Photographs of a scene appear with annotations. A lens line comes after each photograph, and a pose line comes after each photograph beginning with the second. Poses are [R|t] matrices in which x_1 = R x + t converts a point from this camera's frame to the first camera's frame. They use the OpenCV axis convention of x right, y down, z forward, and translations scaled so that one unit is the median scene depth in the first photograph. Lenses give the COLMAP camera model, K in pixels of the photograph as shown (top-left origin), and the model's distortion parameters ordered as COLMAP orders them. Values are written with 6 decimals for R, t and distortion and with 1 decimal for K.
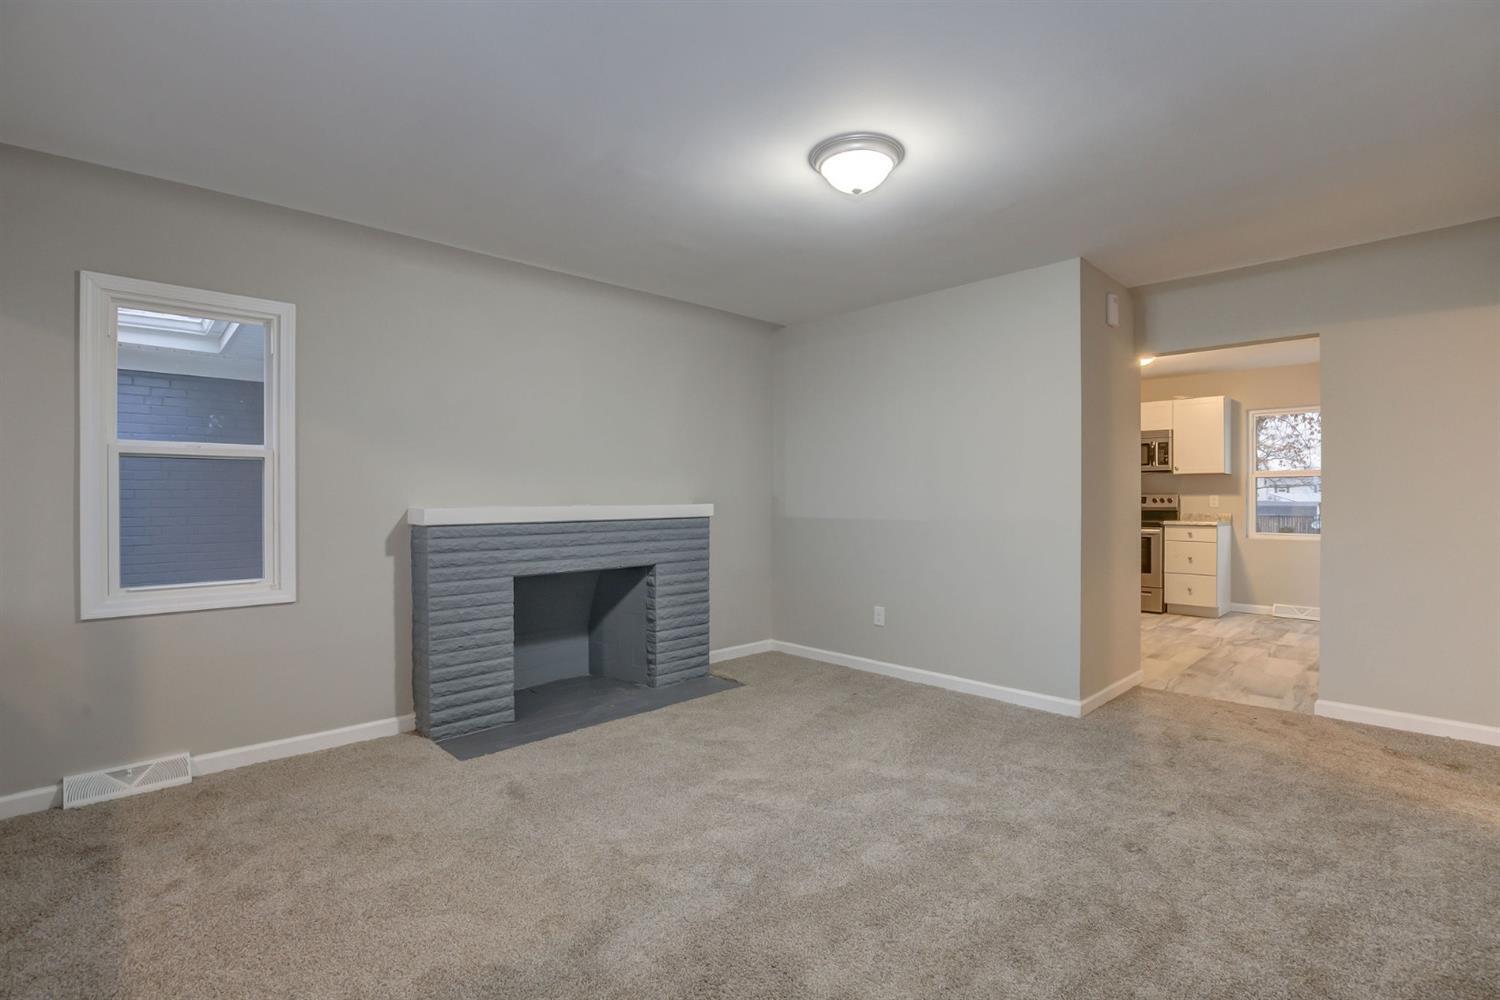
lens RADIAL K [[701.8, 0, 751.7], [0, 701.8, 503.6], [0, 0, 1]] dist [-0.030395, -0.000195]
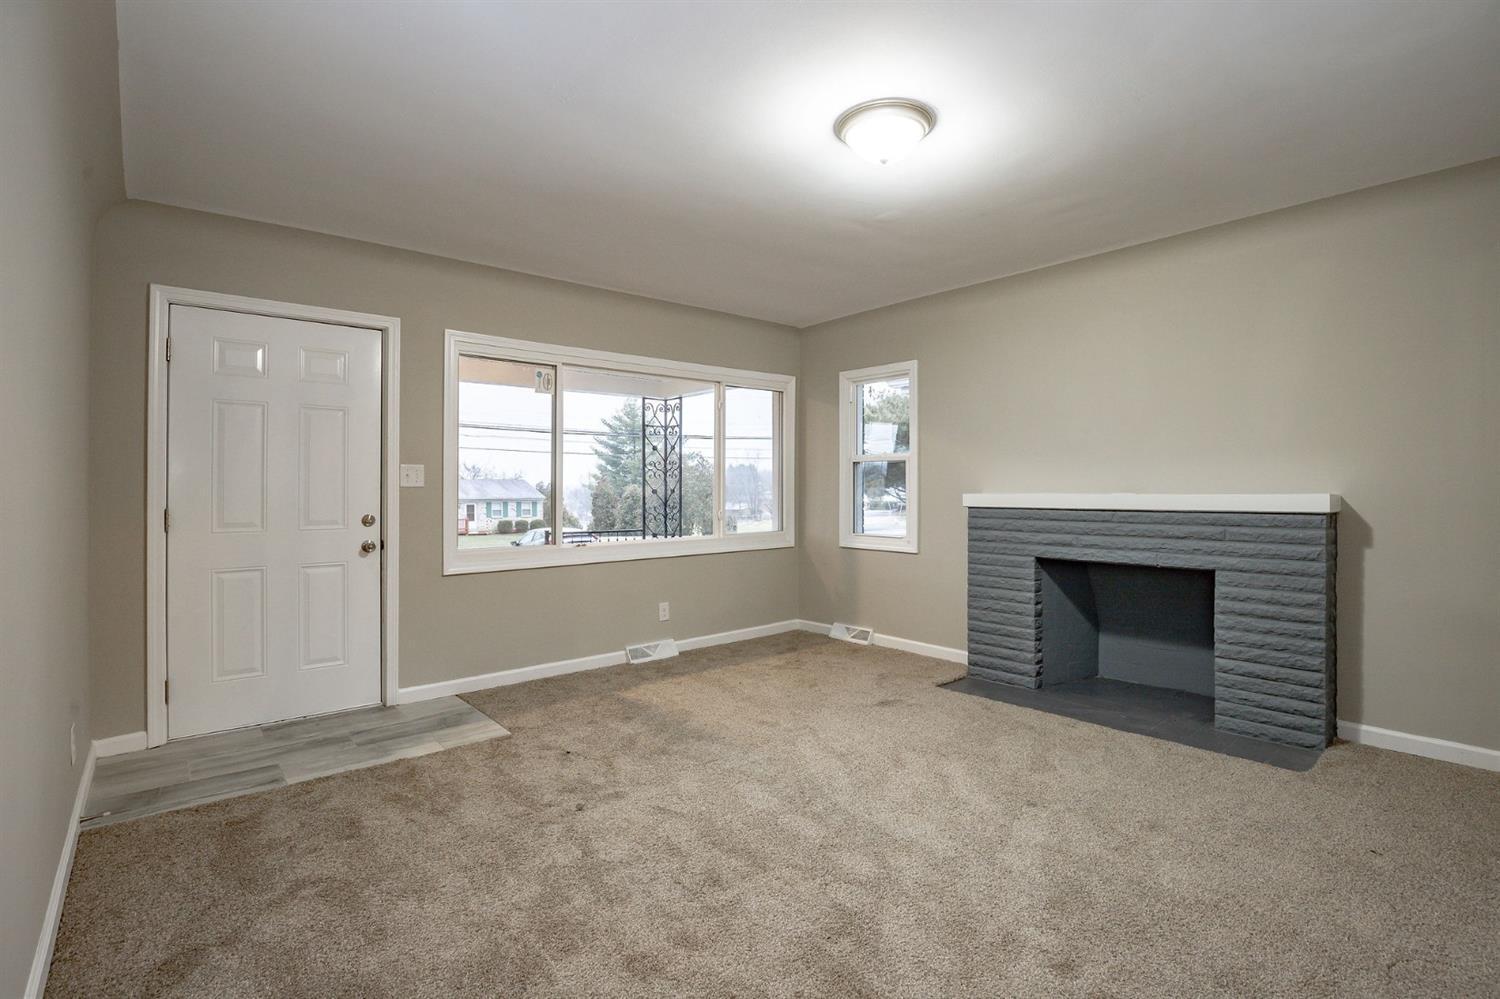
lens RADIAL K [[690.3, 0, 755.9], [0, 690.3, 490.8], [0, 0, 1]] dist [-0.028091, 0.000034]
pose [[-0.056884, 0.003951, -0.998373, 0.759139], [-0.008592, 0.999953, 0.004446, -0.000782], [0.998344, 0.008831, -0.056848, 0.622089]]
